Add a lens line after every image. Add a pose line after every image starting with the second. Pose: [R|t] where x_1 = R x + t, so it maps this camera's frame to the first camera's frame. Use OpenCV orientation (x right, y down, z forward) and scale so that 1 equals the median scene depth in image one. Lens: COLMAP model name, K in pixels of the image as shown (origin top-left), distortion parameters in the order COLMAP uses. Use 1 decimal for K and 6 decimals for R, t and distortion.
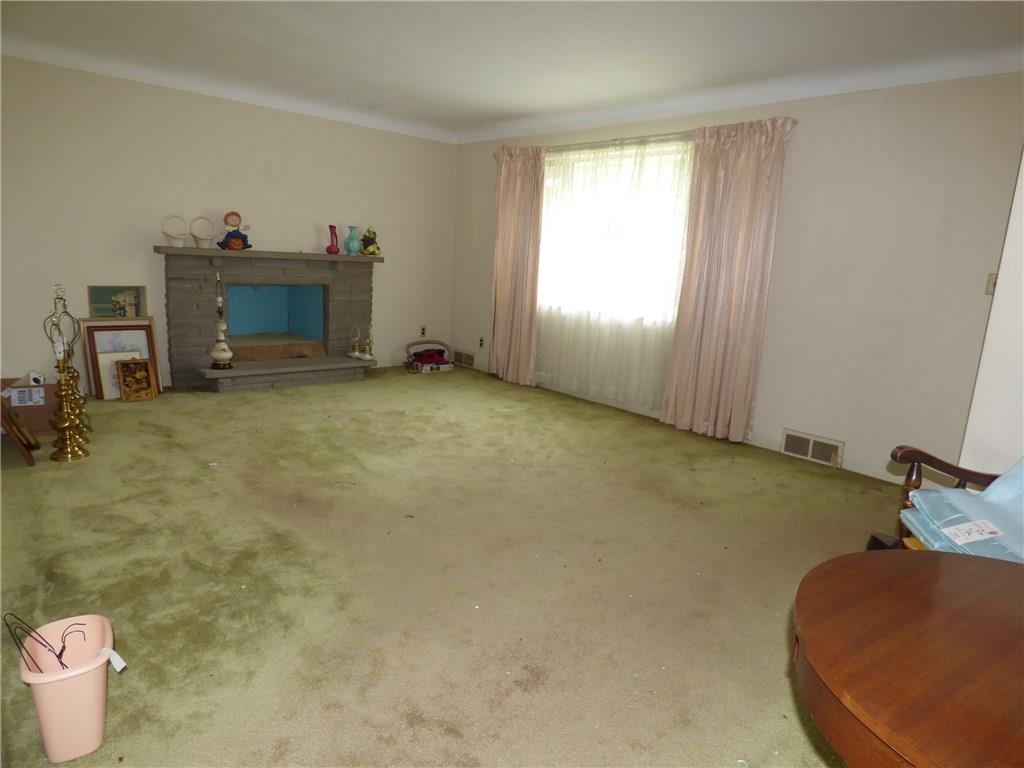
lens RADIAL K [[627.2, 0, 516.0], [0, 627.2, 385.5], [0, 0, 1]] dist [-0.001487, -0.026433]
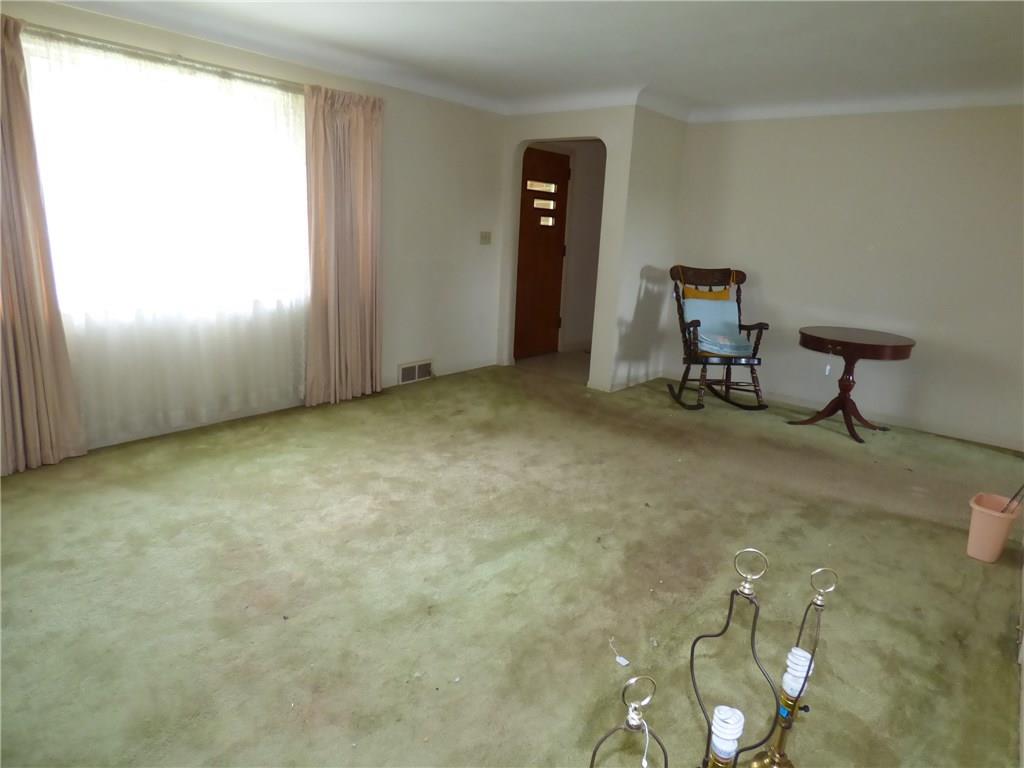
lens RADIAL K [[627.2, 0, 516.0], [0, 627.2, 385.5], [0, 0, 1]] dist [-0.001487, -0.026433]
pose [[-0.164675, -0.299855, 0.939664, -0.760740], [0.143803, 0.935192, 0.323629, -0.253519], [-0.975809, 0.188420, -0.110882, 0.898704]]
